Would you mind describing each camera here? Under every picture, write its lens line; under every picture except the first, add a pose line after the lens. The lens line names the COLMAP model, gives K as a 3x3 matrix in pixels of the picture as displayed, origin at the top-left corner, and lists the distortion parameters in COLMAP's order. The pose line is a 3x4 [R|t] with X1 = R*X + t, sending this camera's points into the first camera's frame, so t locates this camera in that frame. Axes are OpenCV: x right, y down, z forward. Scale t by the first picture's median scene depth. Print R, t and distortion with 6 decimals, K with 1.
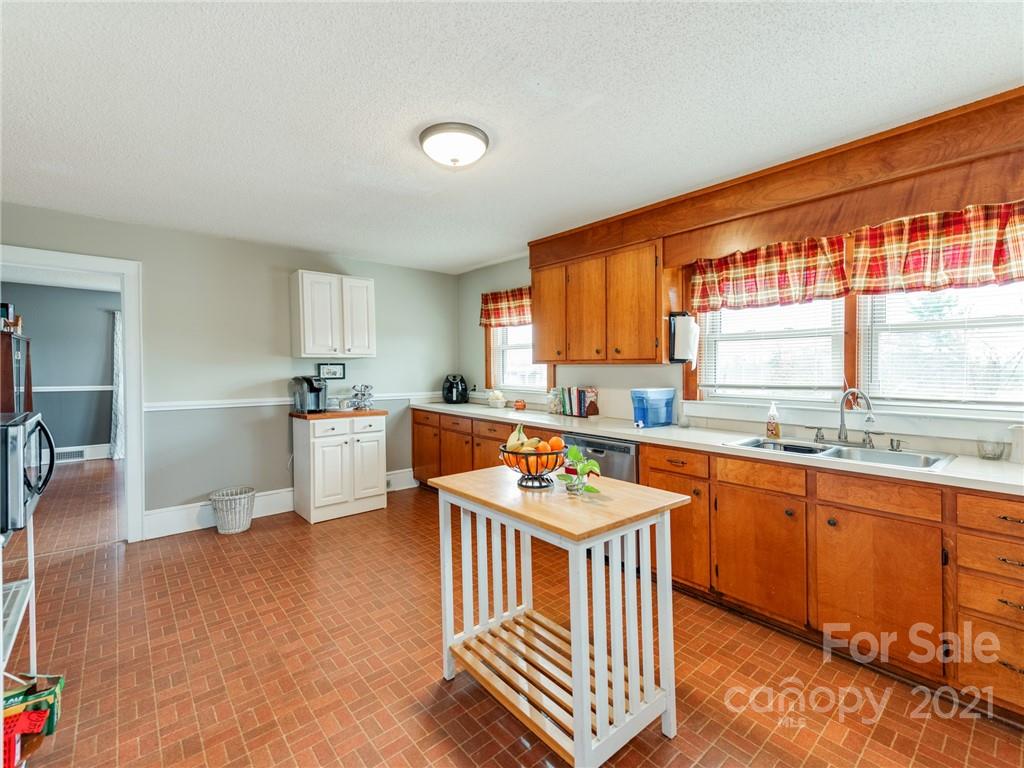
lens RADIAL K [[437.6, 0, 494.6], [0, 437.6, 376.9], [0, 0, 1]] dist [-0.000116, 0.000575]
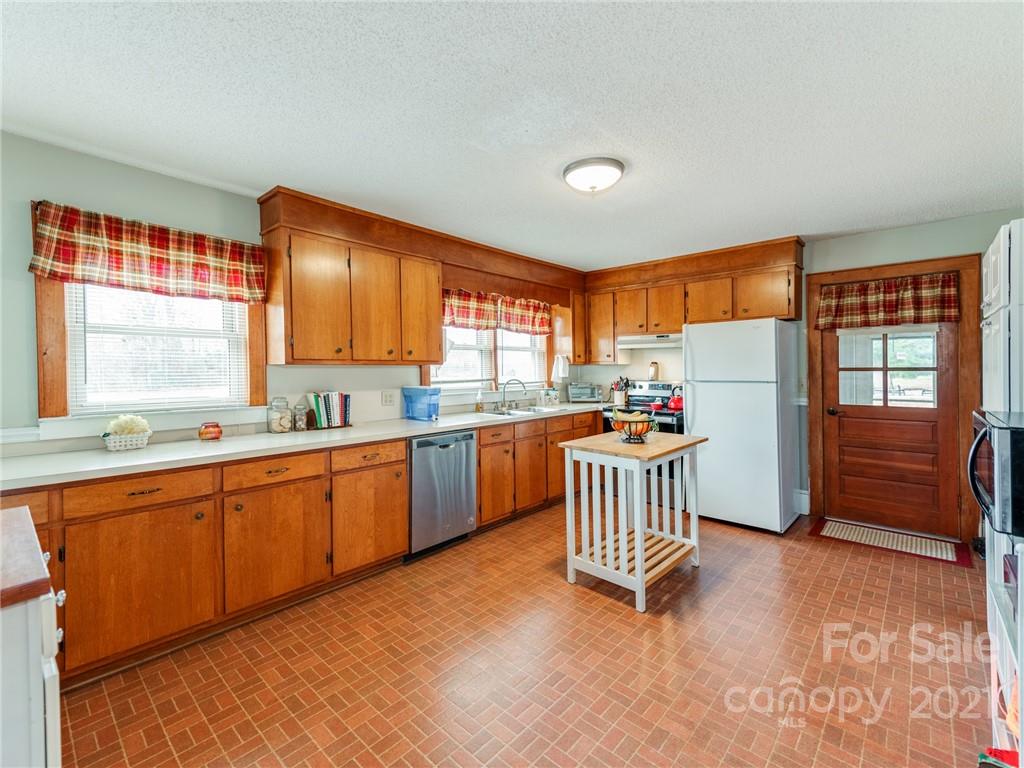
lens RADIAL K [[450.0, 0, 514.2], [0, 450.0, 373.5], [0, 0, 1]] dist [0.034080, -0.002712]
pose [[-0.129735, -0.018895, 0.991369, -0.405789], [0.015946, 0.999649, 0.021140, -0.014443], [-0.991420, 0.018551, -0.129388, 0.437915]]
